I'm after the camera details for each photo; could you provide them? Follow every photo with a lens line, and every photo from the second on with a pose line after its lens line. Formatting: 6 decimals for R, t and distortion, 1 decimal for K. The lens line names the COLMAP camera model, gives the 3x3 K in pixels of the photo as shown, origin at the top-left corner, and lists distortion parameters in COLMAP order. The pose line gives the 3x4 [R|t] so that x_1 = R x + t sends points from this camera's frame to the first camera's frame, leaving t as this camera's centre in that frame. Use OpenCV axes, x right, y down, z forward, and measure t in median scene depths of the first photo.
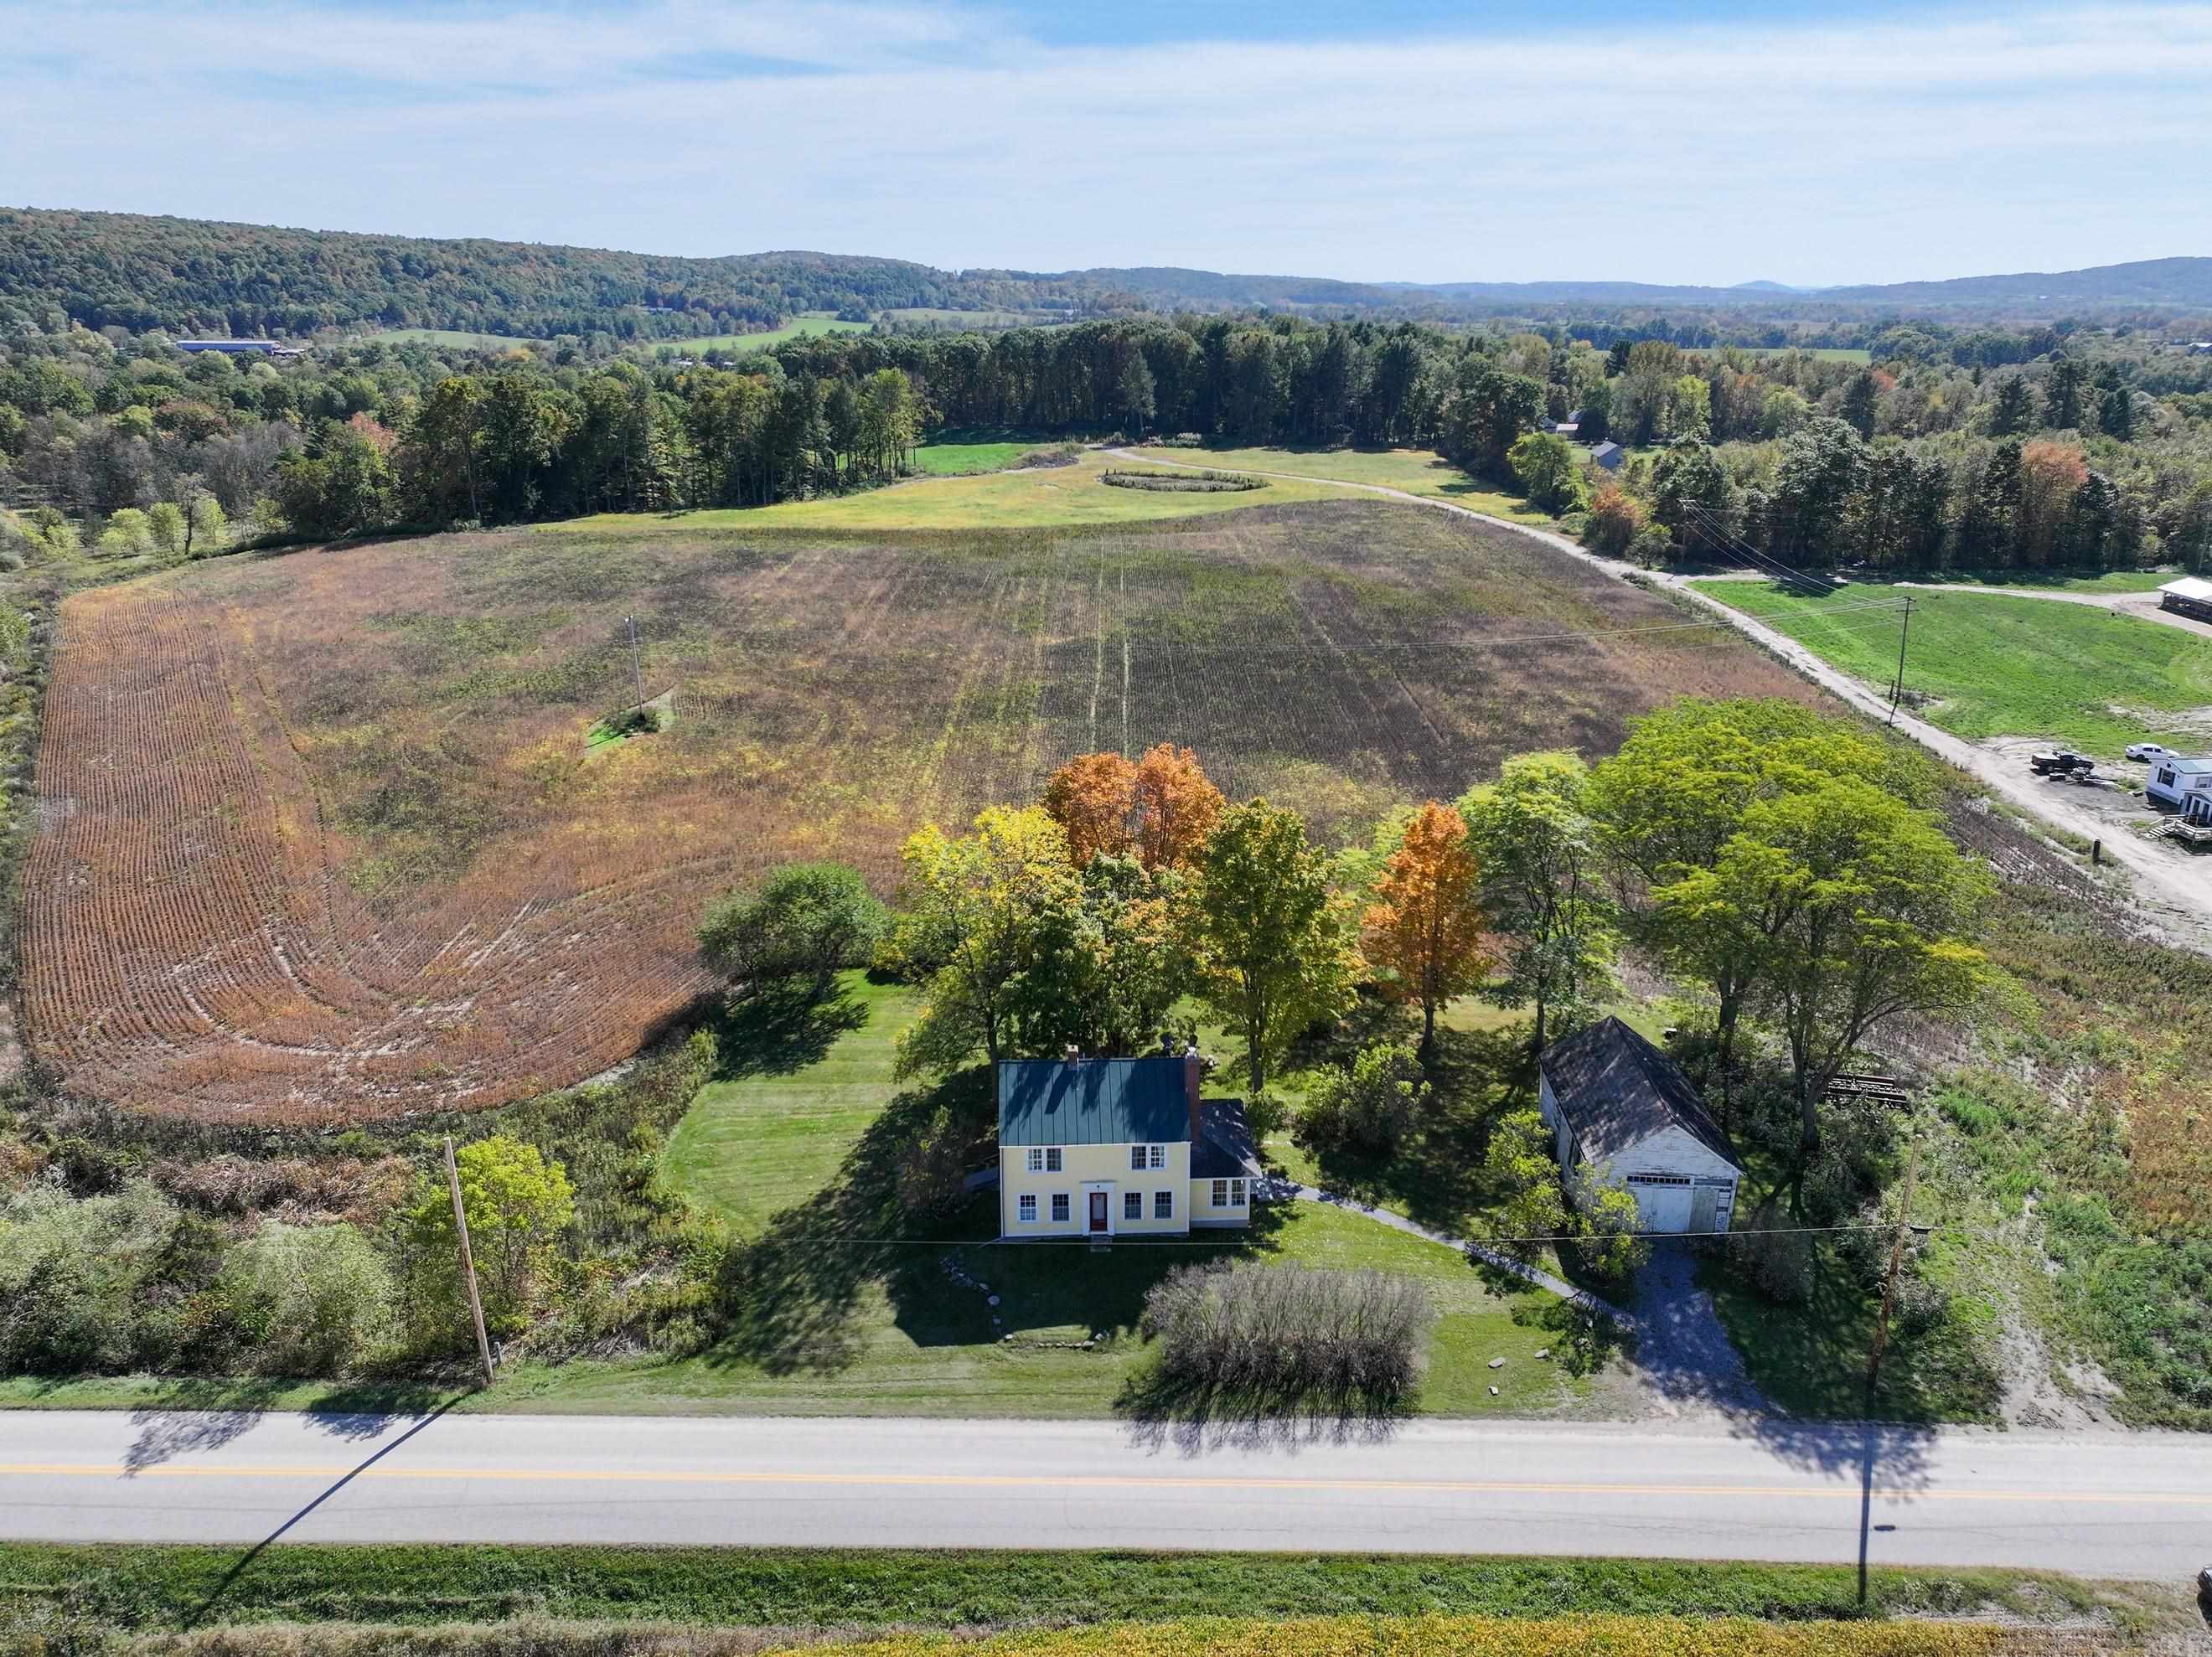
lens RADIAL K [[1562.3, 0, 1110.3], [0, 1562.3, 836.8], [0, 0, 1]] dist [0.006062, -0.001508]
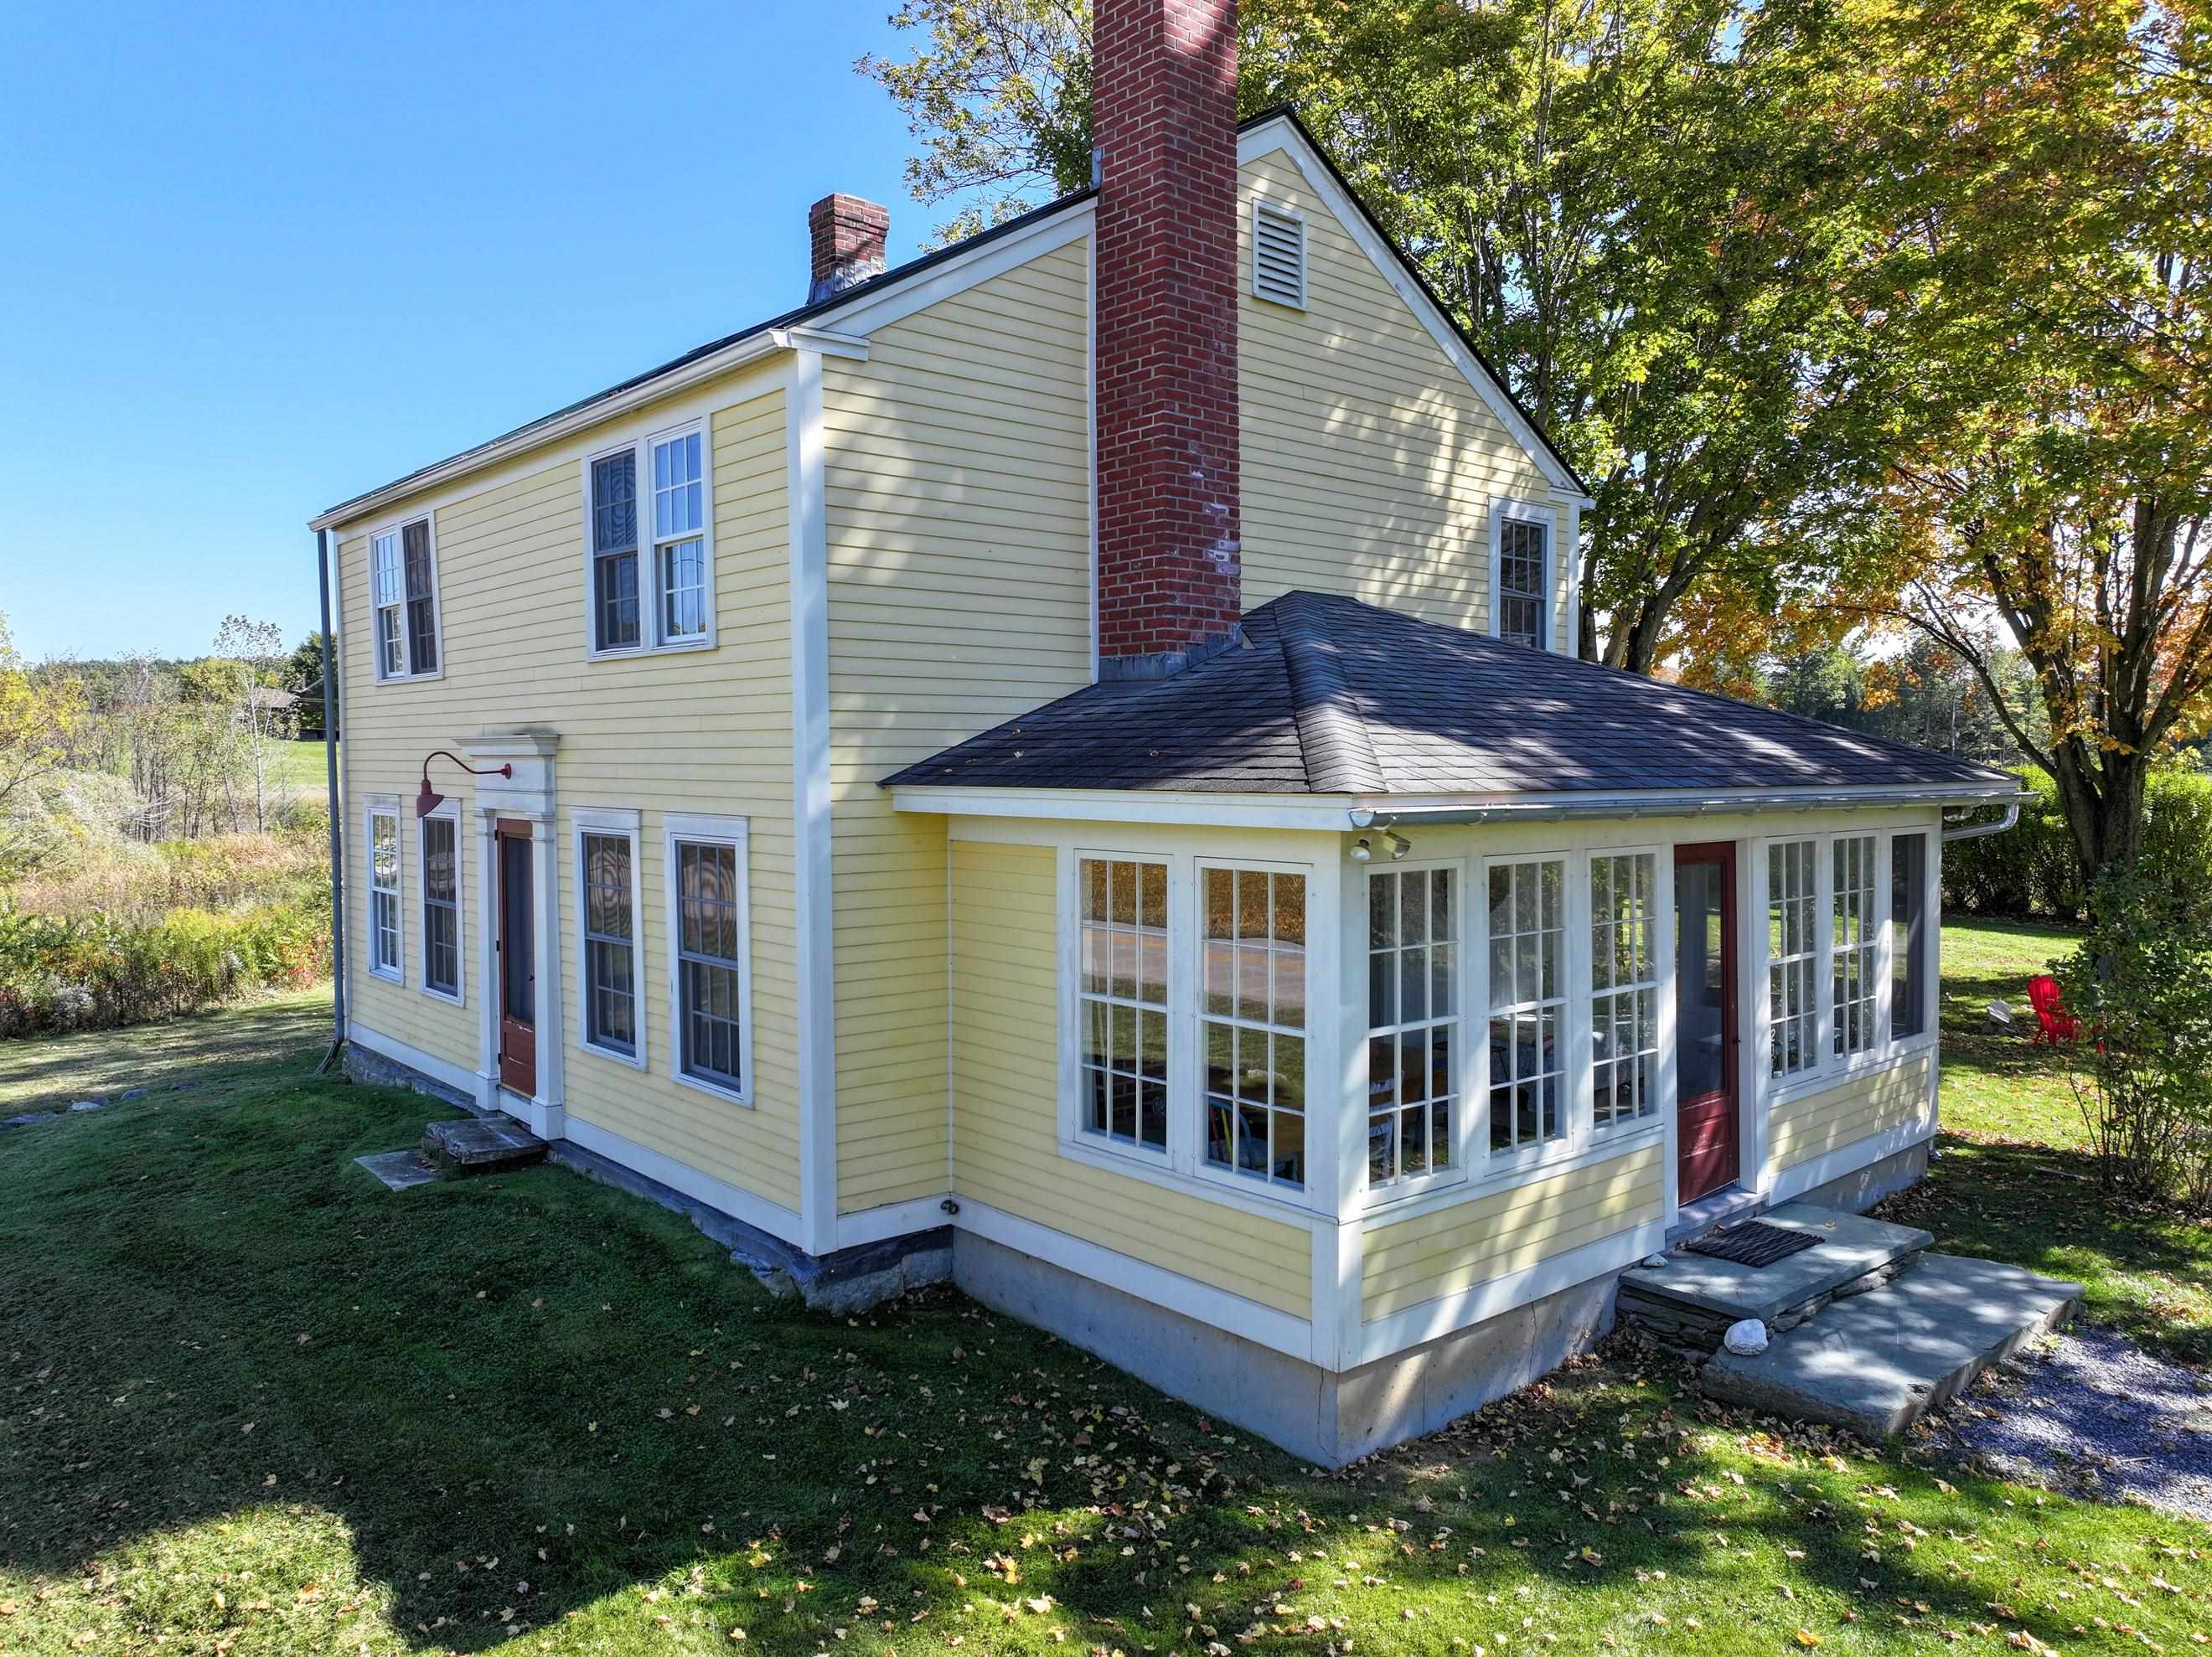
lens RADIAL K [[1562.3, 0, 1109.7], [0, 1562.3, 820.8], [0, 0, 1]] dist [0.006062, -0.001508]
pose [[0.627781, 0.027677, -0.777898, 0.150203], [-0.256722, 0.950812, -0.173352, 0.222644], [0.734837, 0.308530, 0.604006, 0.879712]]
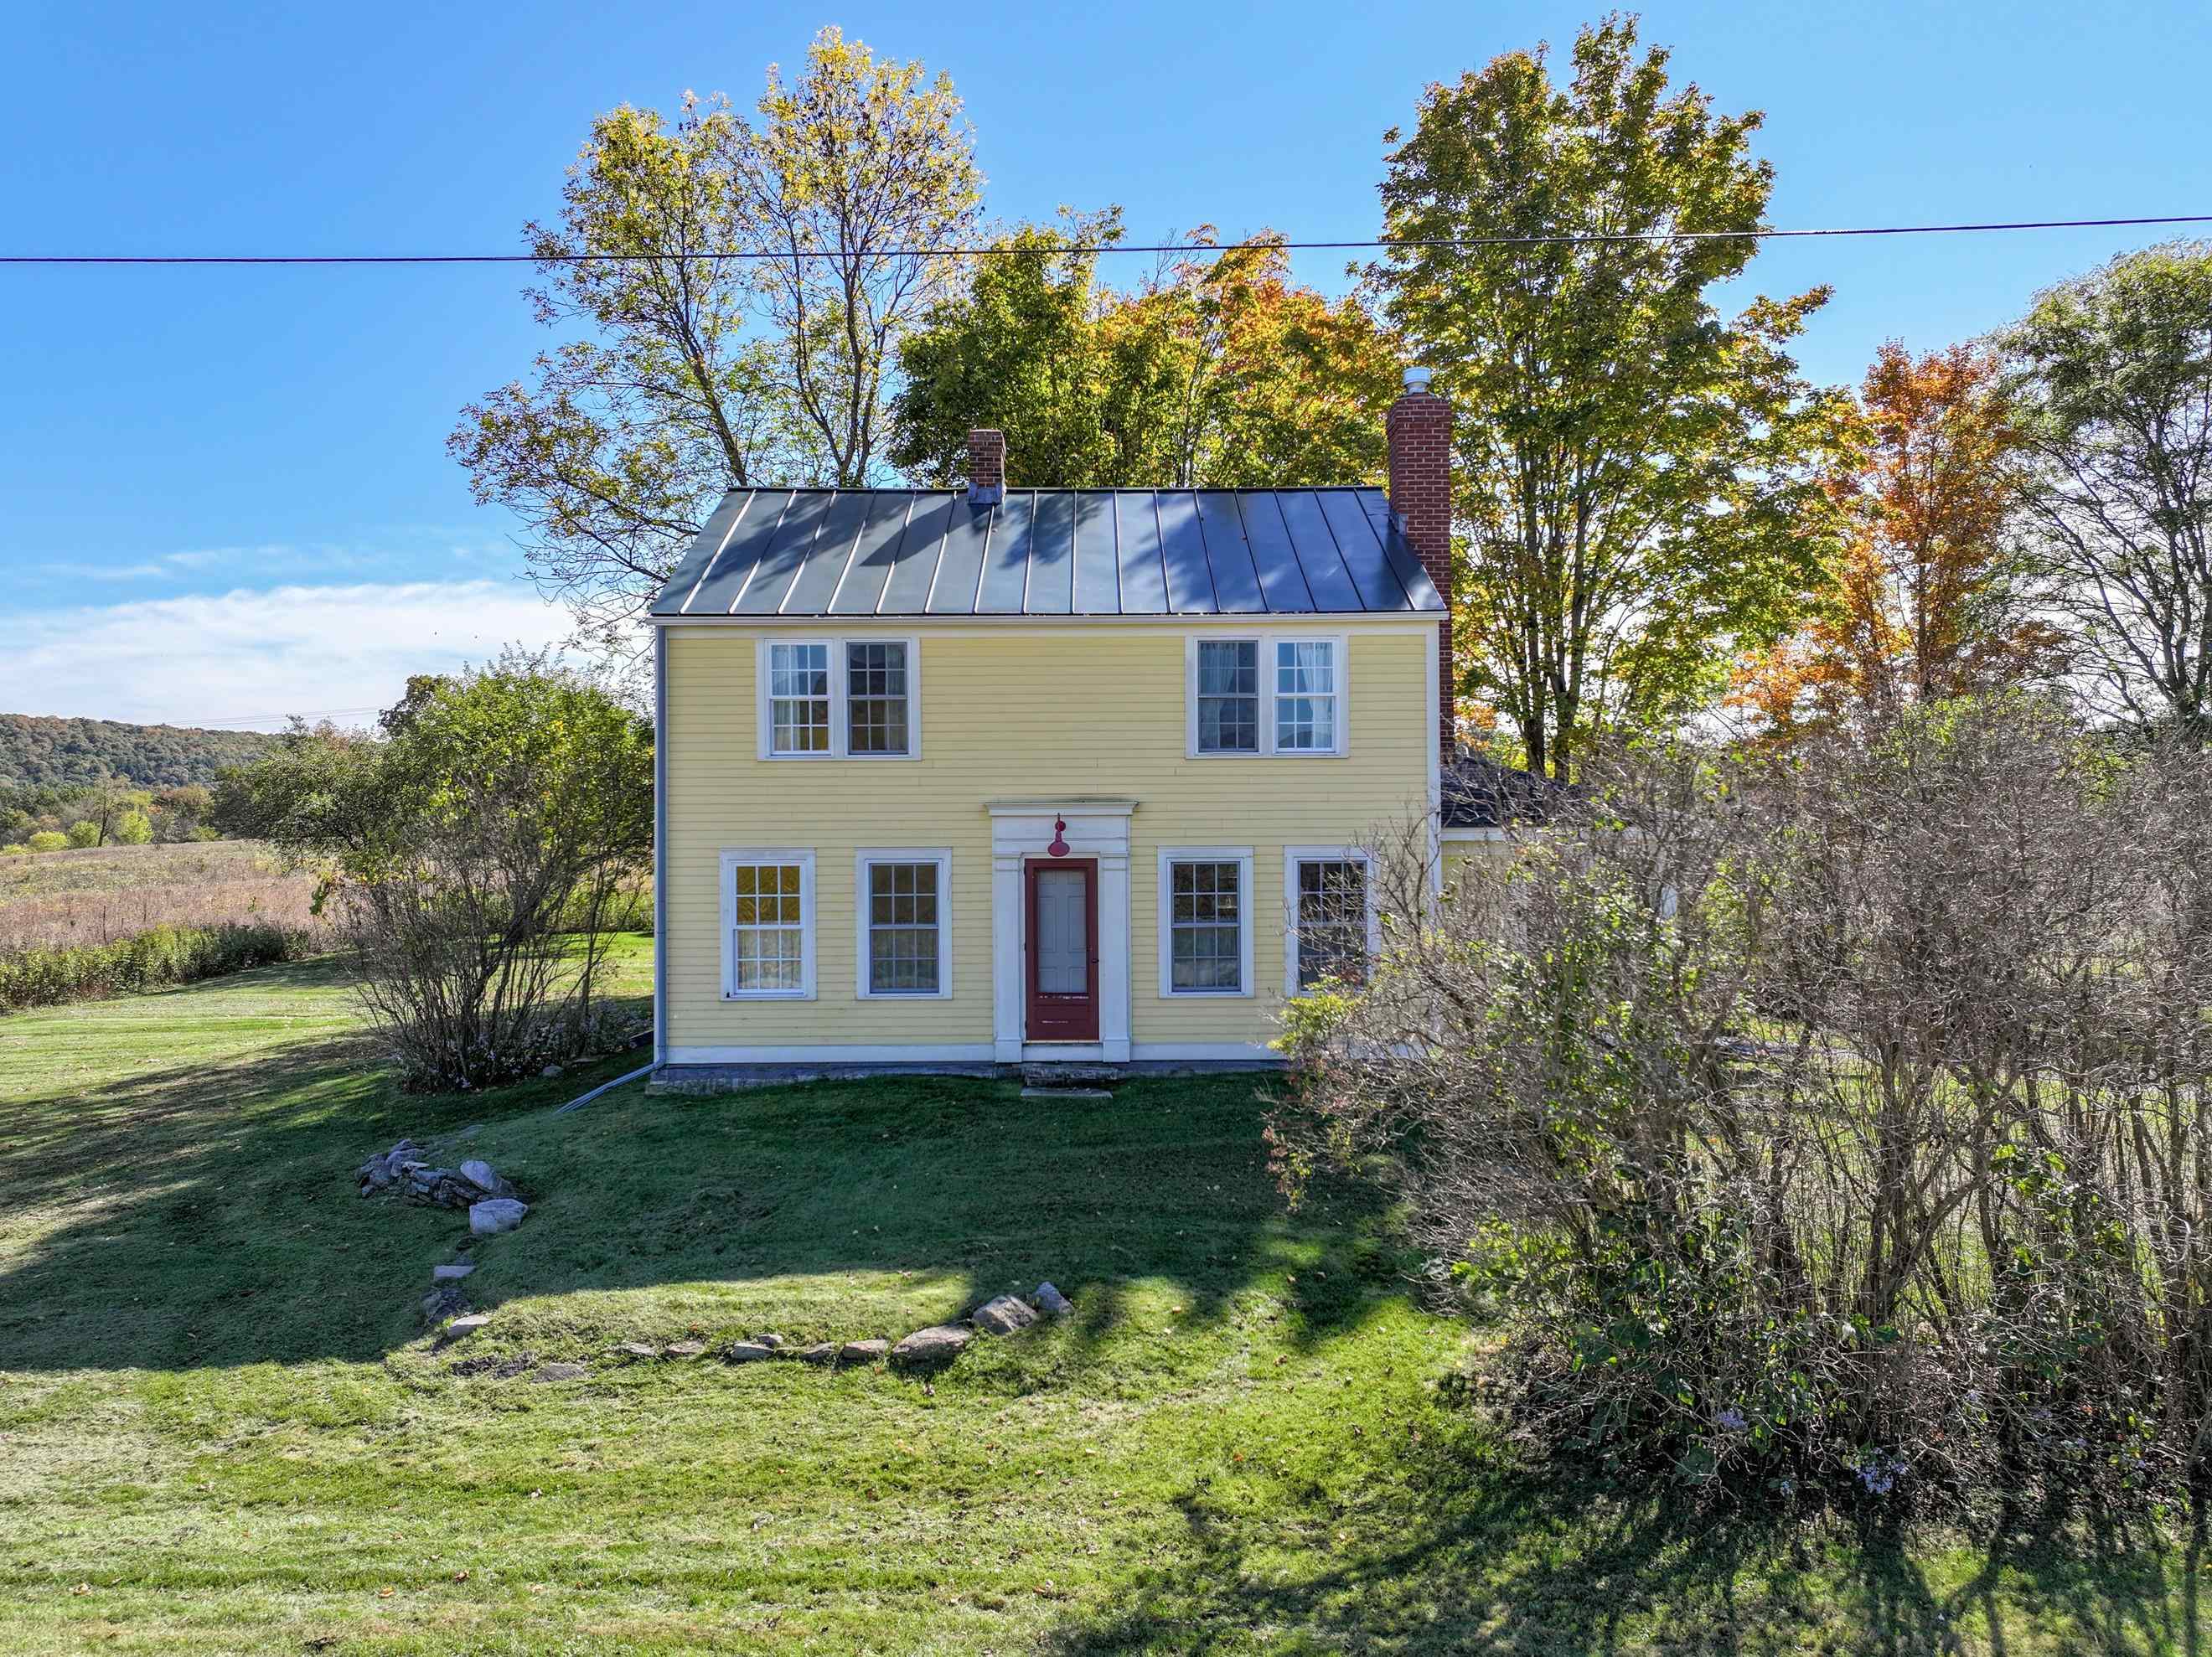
lens RADIAL K [[1562.3, 0, 1102.5], [0, 1562.3, 820.8], [0, 0, 1]] dist [0.006062, -0.001508]
pose [[0.999008, -0.005862, -0.044135, 0.008752], [-0.009382, 0.941319, -0.337387, 0.281841], [0.043523, 0.337467, 0.940331, 0.717889]]
